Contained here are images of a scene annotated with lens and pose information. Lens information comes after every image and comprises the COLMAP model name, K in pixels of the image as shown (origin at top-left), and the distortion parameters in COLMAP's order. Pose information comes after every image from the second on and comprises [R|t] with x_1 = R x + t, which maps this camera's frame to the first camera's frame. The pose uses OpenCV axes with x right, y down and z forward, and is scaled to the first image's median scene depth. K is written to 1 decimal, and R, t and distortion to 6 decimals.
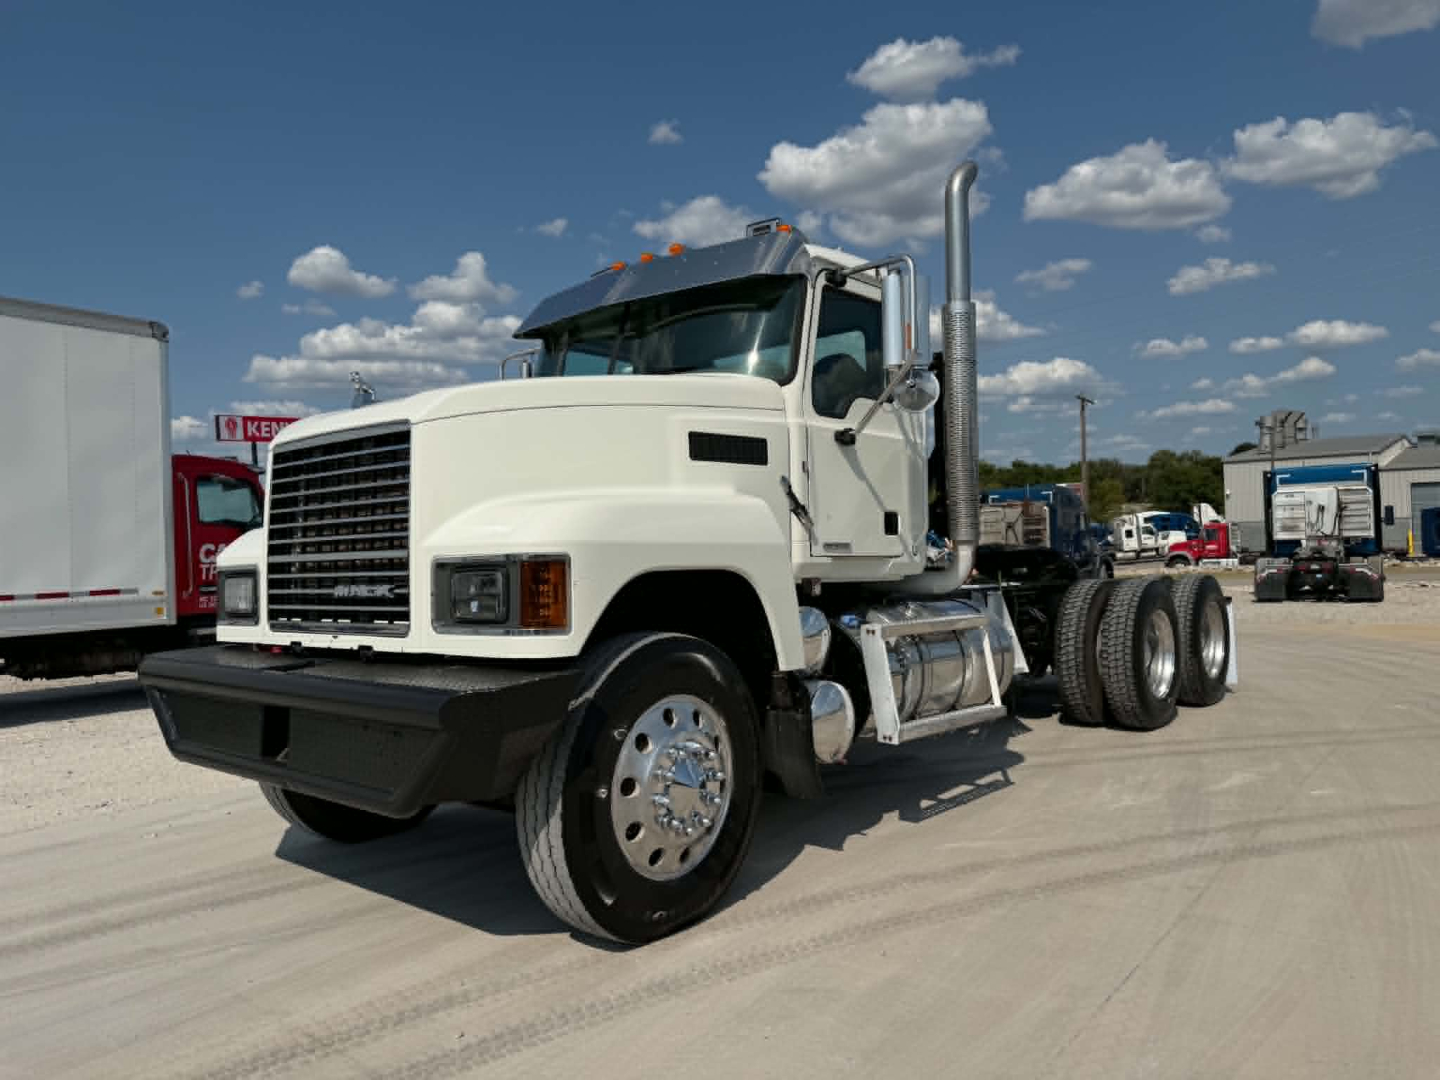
lens RADIAL K [[1124.4, 0, 714.7], [0, 1124.4, 548.2], [0, 0, 1]] dist [0.002349, 0.001530]
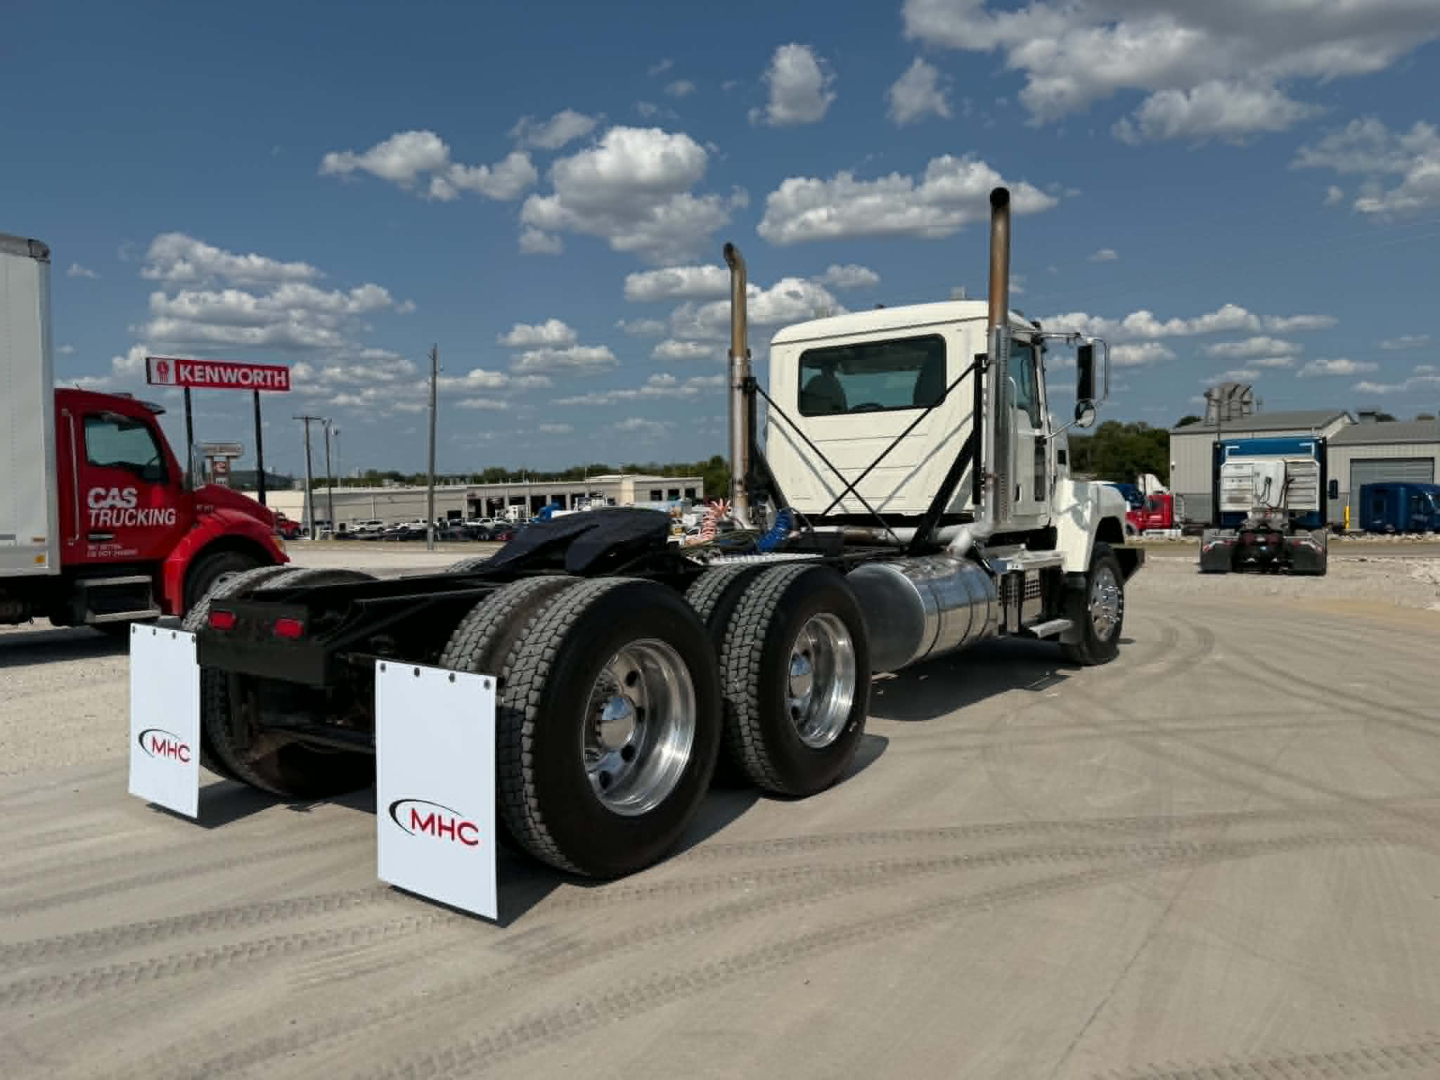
lens RADIAL K [[1087.3, 0, 727.7], [0, 1087.3, 540.4], [0, 0, 1]] dist [-0.003915, -0.004646]
pose [[0.998484, 0.021449, 0.050699, 0.023245], [-0.022836, 0.999376, 0.026935, 0.004493], [-0.050090, -0.028052, 0.998351, 0.109106]]
